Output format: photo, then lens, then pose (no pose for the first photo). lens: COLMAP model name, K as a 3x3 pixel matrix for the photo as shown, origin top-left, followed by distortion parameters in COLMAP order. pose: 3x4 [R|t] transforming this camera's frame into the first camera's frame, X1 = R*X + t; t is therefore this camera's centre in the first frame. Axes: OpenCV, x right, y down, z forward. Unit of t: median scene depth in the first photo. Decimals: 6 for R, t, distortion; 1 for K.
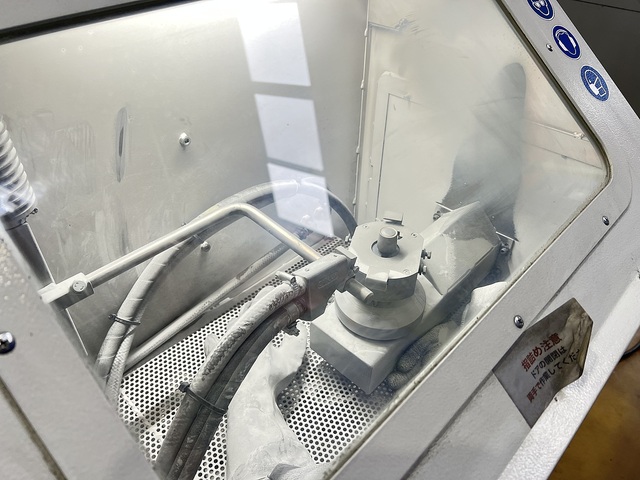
lens RADIAL K [[491.0, 0, 320.0], [0, 491.0, 240.0], [0, 0, 1]] dist [0.007762, 0.004162]
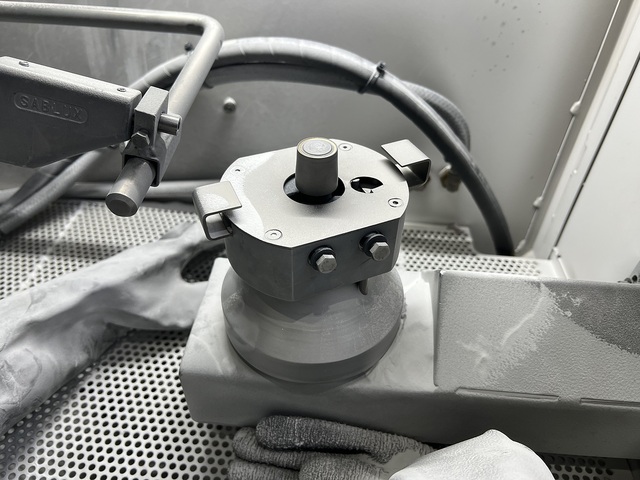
lens RADIAL K [[491.0, 0, 320.0], [0, 491.0, 240.0], [0, 0, 1]] dist [0.007762, 0.004162]
pose [[0.632808, 0.519208, -0.574436, 0.358410], [-0.517919, 0.835307, 0.184450, -0.023853], [0.575599, 0.180790, 0.797497, 0.552191]]
